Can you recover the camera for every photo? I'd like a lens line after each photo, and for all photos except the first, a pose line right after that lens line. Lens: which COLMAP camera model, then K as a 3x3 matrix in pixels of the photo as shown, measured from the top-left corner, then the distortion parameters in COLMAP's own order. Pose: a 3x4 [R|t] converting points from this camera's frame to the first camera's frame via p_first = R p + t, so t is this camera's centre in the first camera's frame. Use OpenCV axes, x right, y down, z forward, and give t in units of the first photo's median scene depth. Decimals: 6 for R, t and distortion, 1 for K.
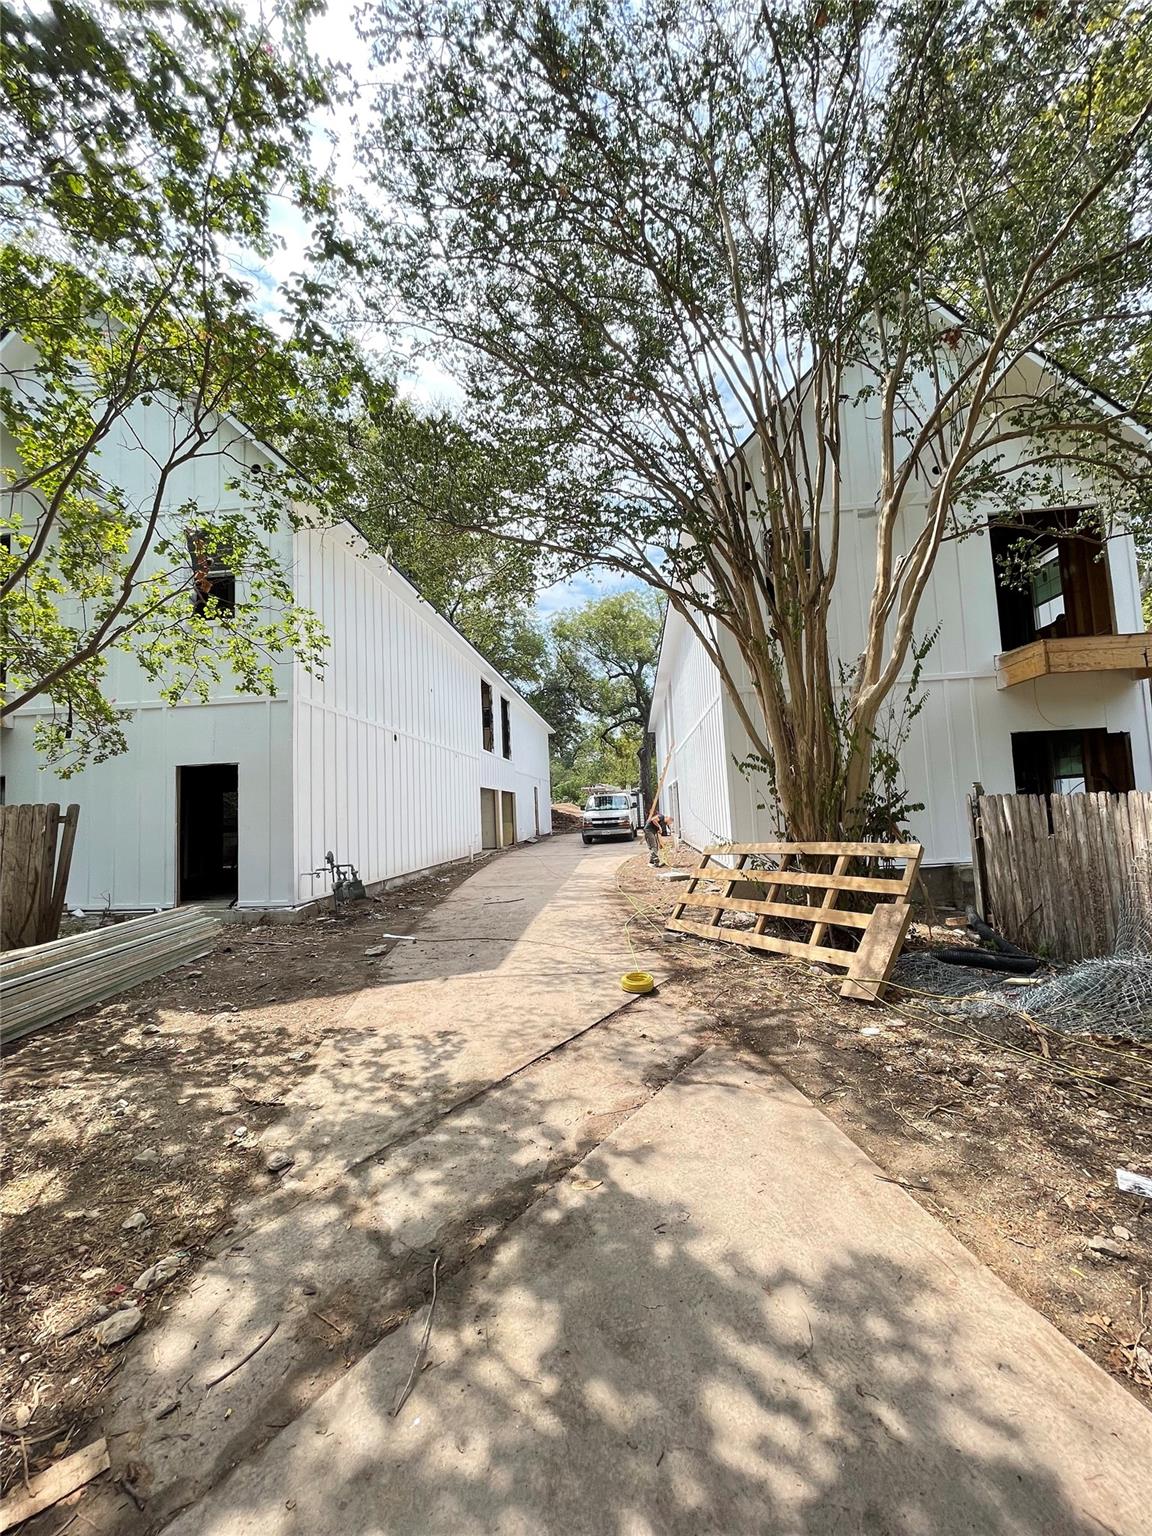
lens RADIAL K [[616.1, 0, 576.0], [0, 616.1, 768.0], [0, 0, 1]] dist [-0.000787, -0.000050]
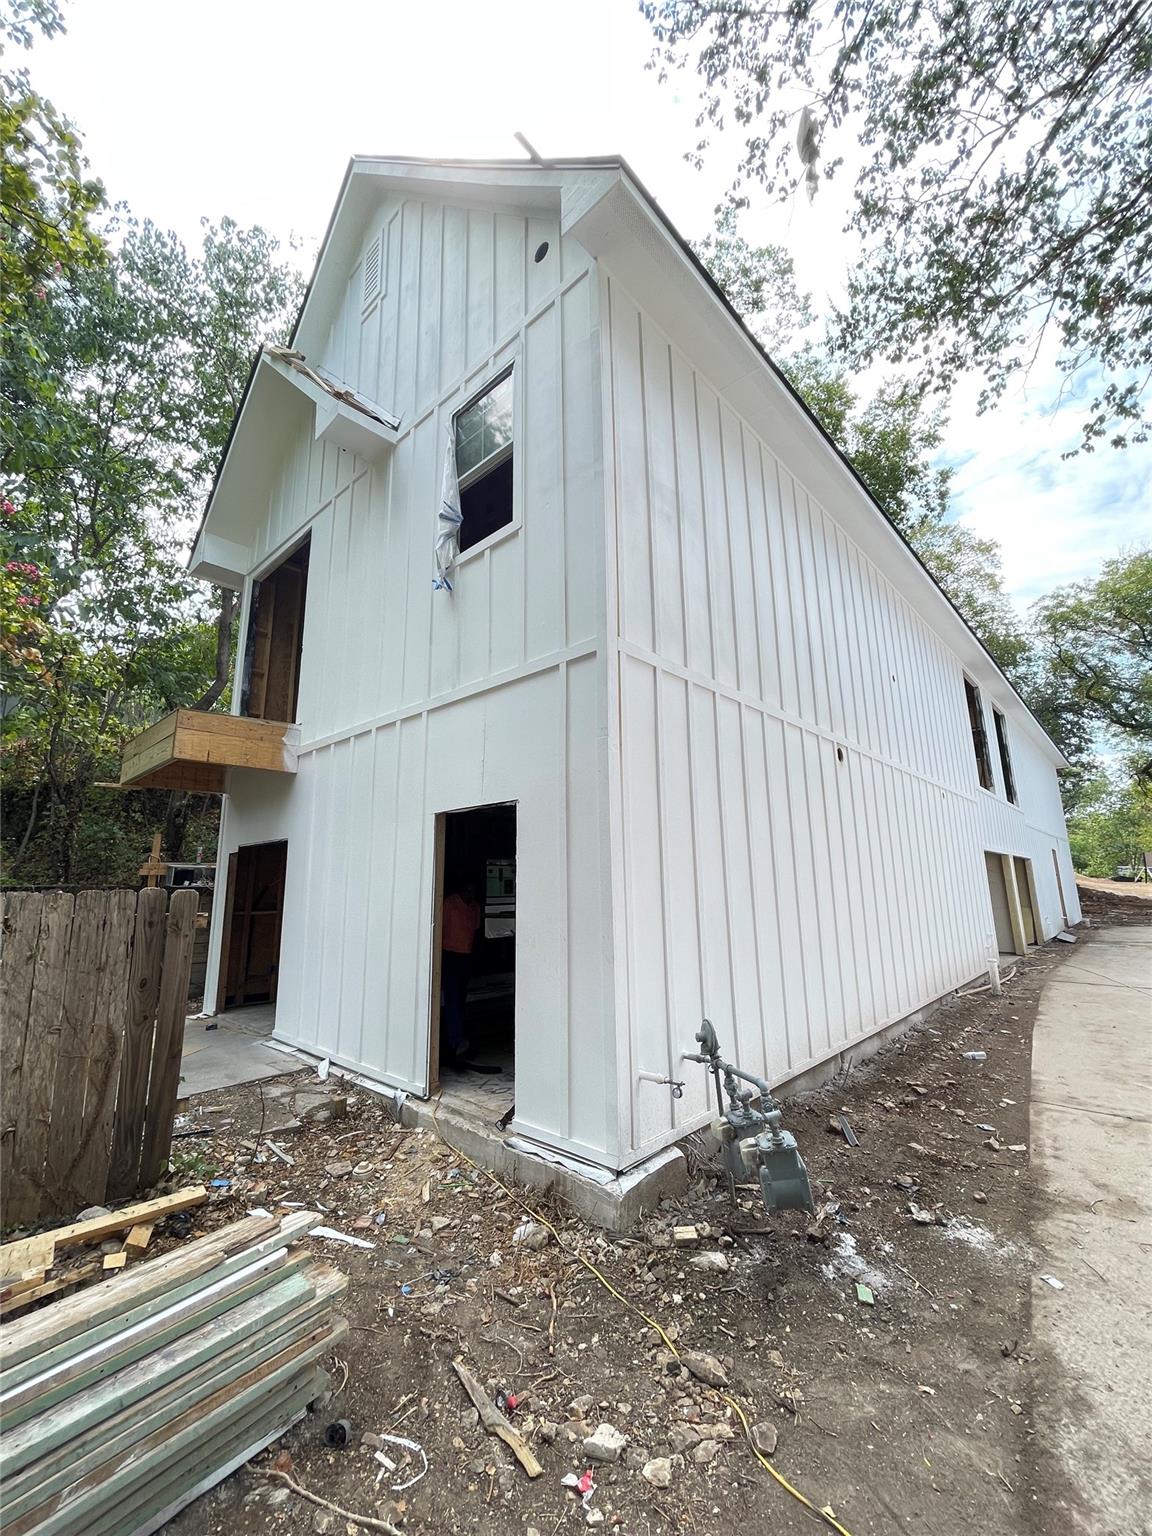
lens RADIAL K [[616.1, 0, 576.0], [0, 616.1, 768.0], [0, 0, 1]] dist [-0.000787, -0.000050]
pose [[0.792880, -0.089334, -0.602794, -0.096122], [0.025533, 0.993198, -0.113608, 0.009302], [0.608842, 0.074686, 0.789768, 0.277402]]
